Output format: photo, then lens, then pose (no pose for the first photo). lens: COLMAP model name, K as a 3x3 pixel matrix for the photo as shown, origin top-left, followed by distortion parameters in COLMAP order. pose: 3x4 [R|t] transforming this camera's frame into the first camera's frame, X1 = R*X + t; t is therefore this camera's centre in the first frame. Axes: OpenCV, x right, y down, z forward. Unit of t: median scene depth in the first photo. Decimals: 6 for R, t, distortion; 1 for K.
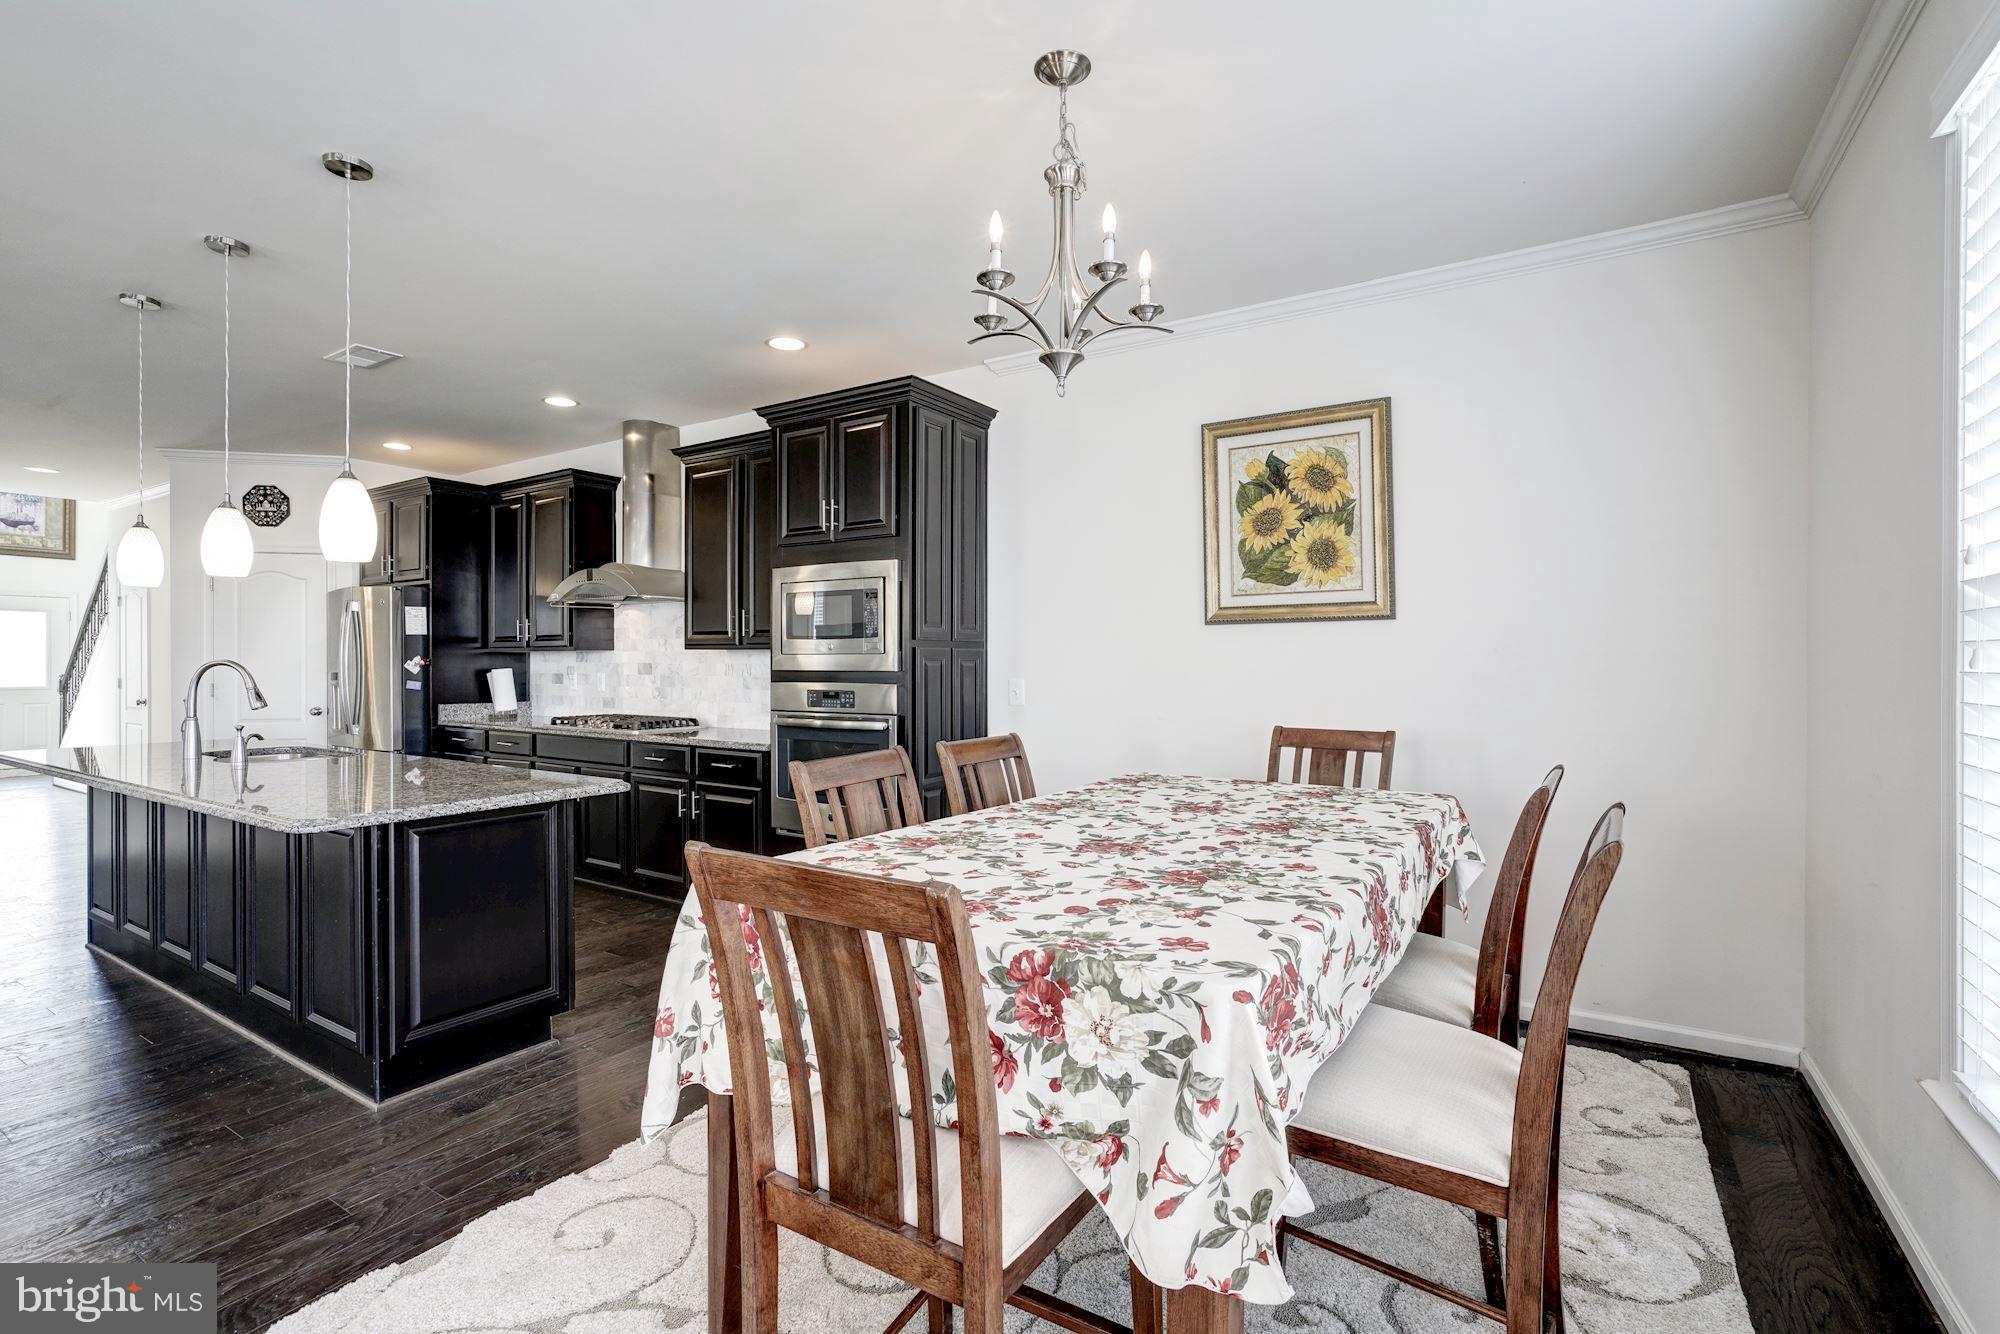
lens RADIAL K [[919.5, 0, 969.9], [0, 919.5, 692.7], [0, 0, 1]] dist [-0.029657, 0.012548]
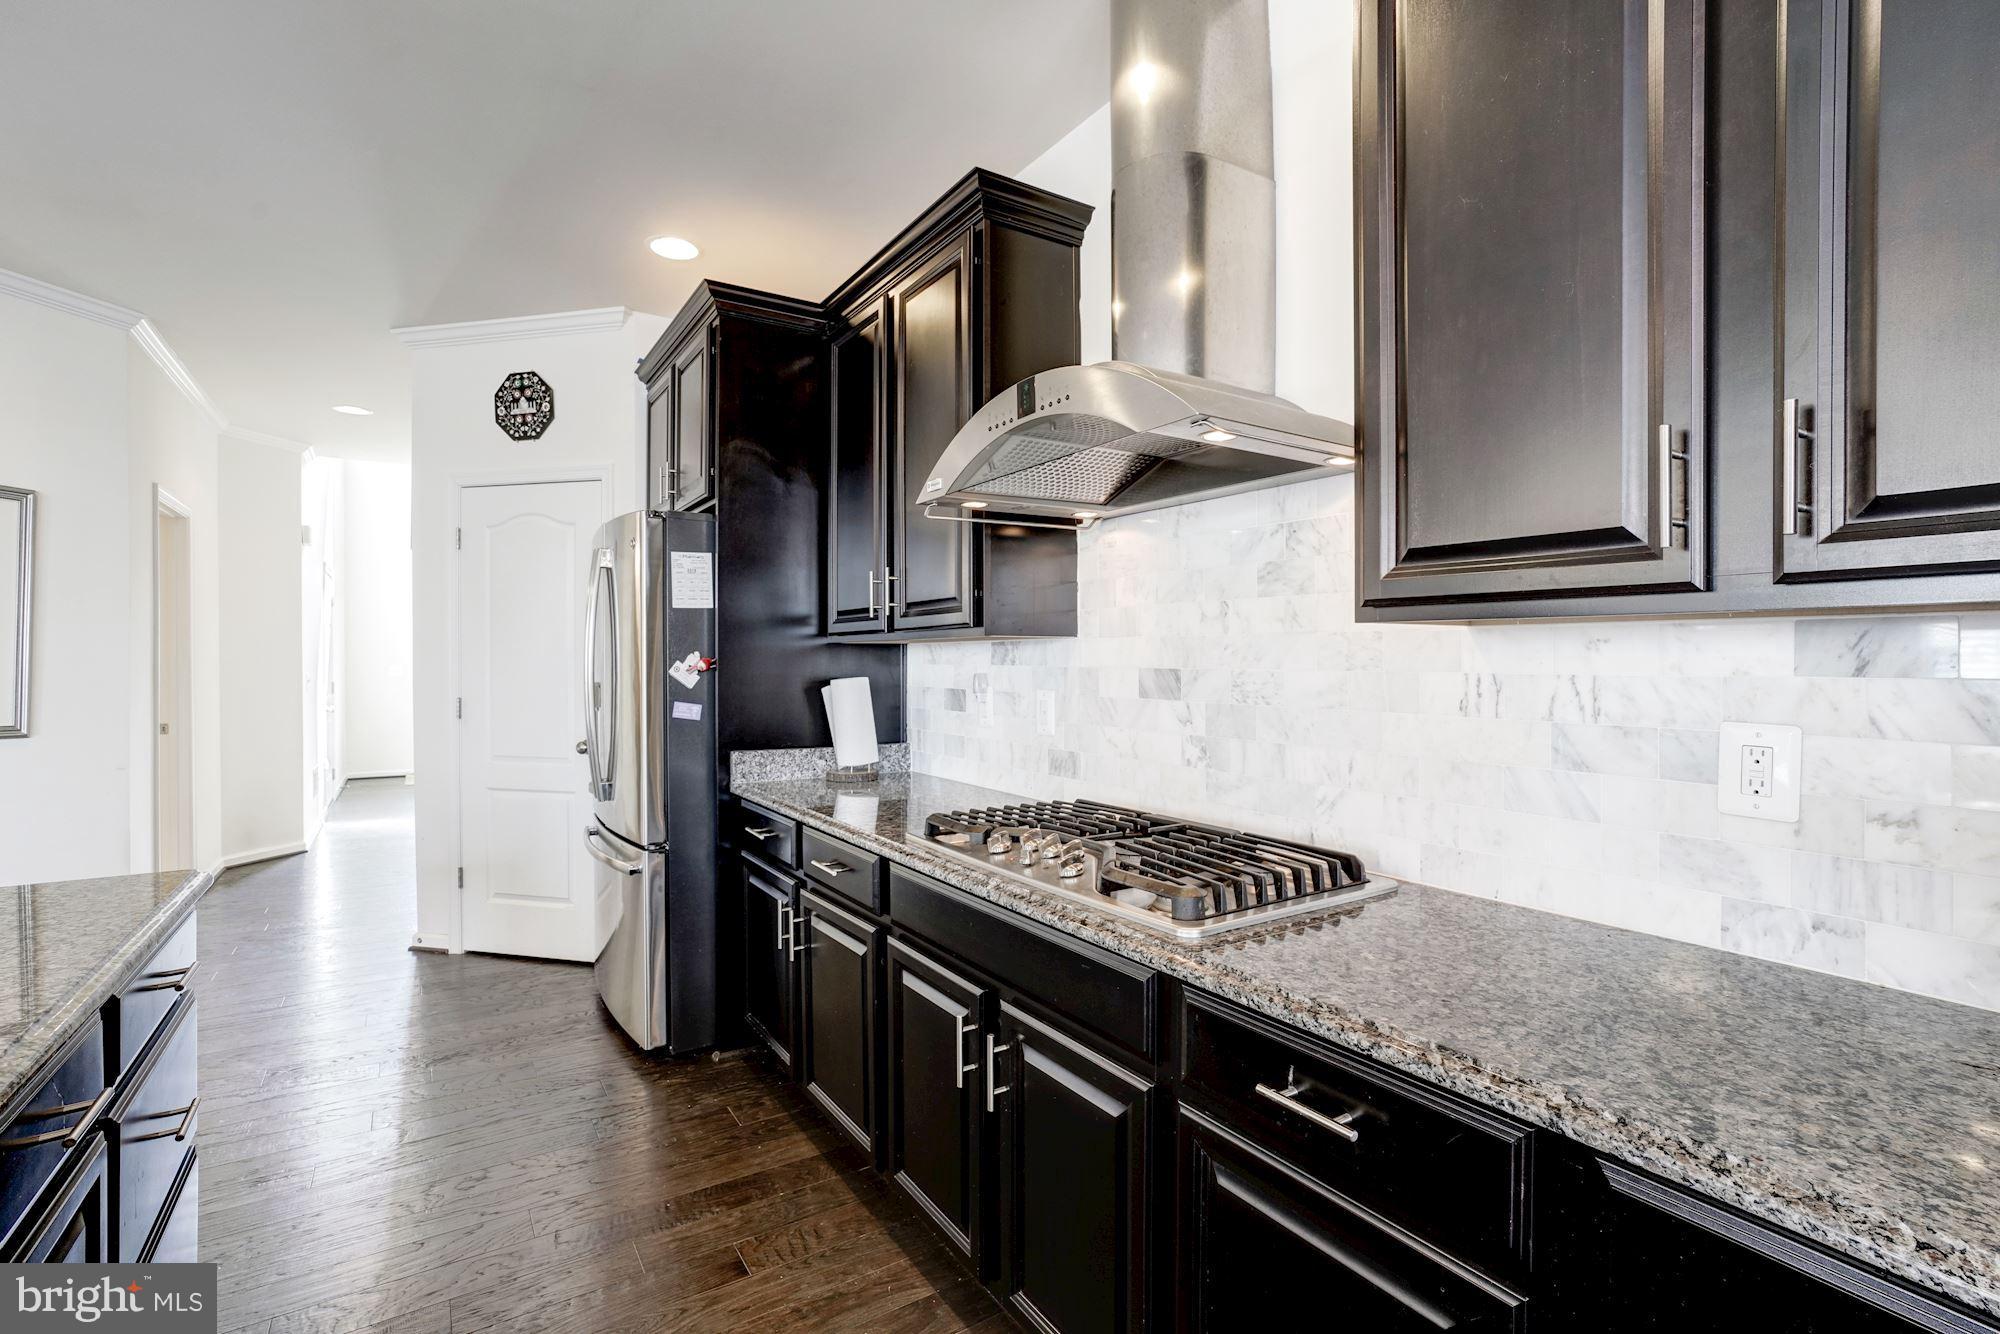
lens RADIAL K [[919.5, 0, 993.3], [0, 919.5, 673.2], [0, 0, 1]] dist [-0.029657, 0.012548]
pose [[0.912831, 0.003146, -0.408326, -0.287188], [-0.009243, 0.999873, -0.012958, -0.026792], [0.408234, 0.015603, 0.912744, 0.686813]]
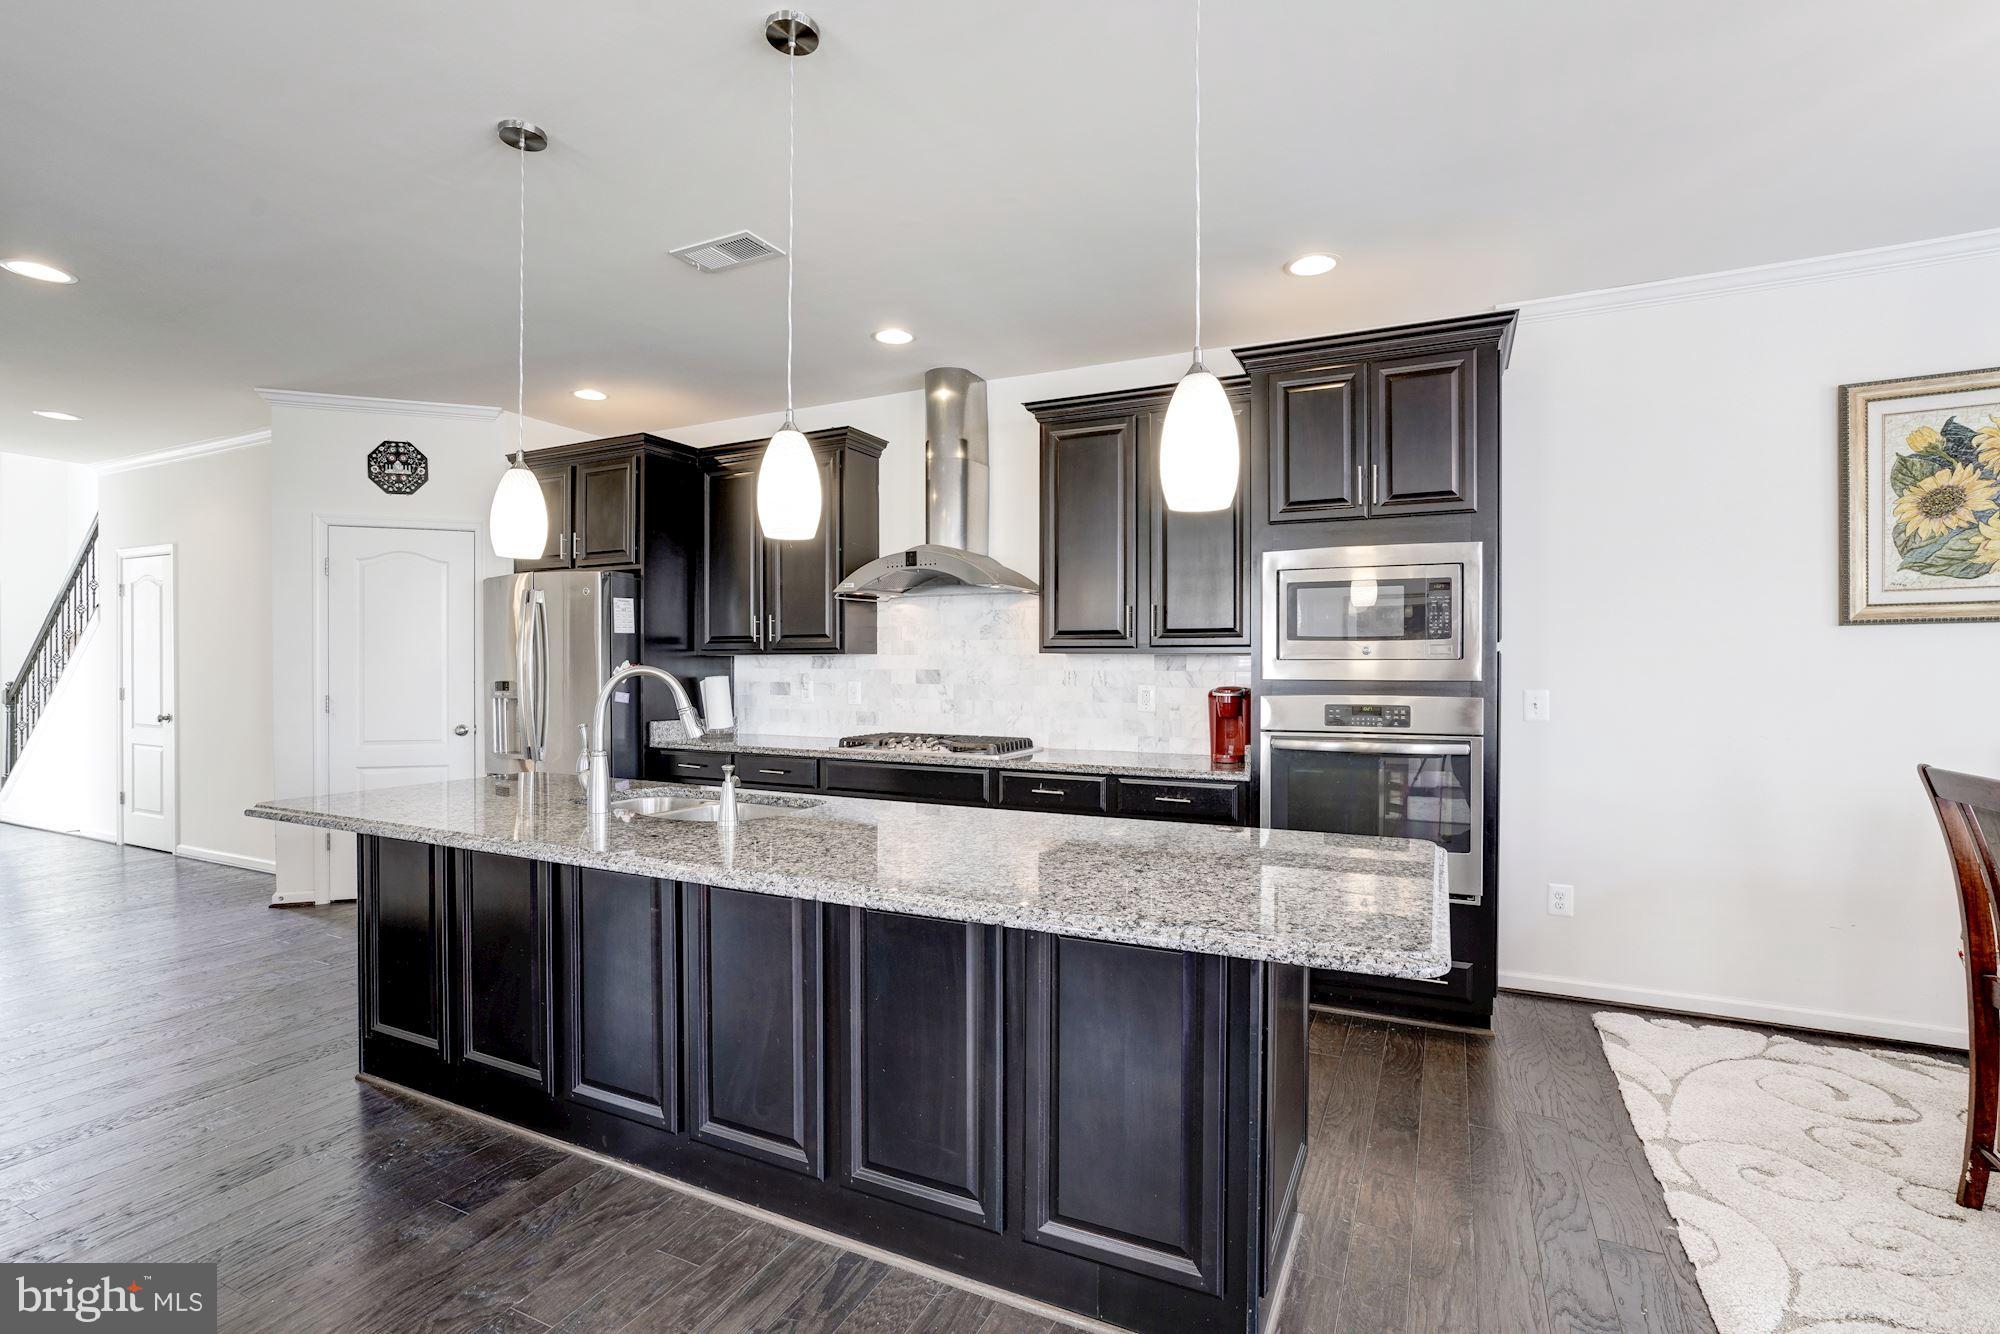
lens RADIAL K [[919.5, 0, 992.9], [0, 919.5, 676.3], [0, 0, 1]] dist [-0.029657, 0.012548]
pose [[0.993158, -0.001625, 0.116771, -0.429263], [0.003926, 0.999803, -0.019478, -0.011032], [-0.116716, 0.019803, 0.992968, 0.199726]]
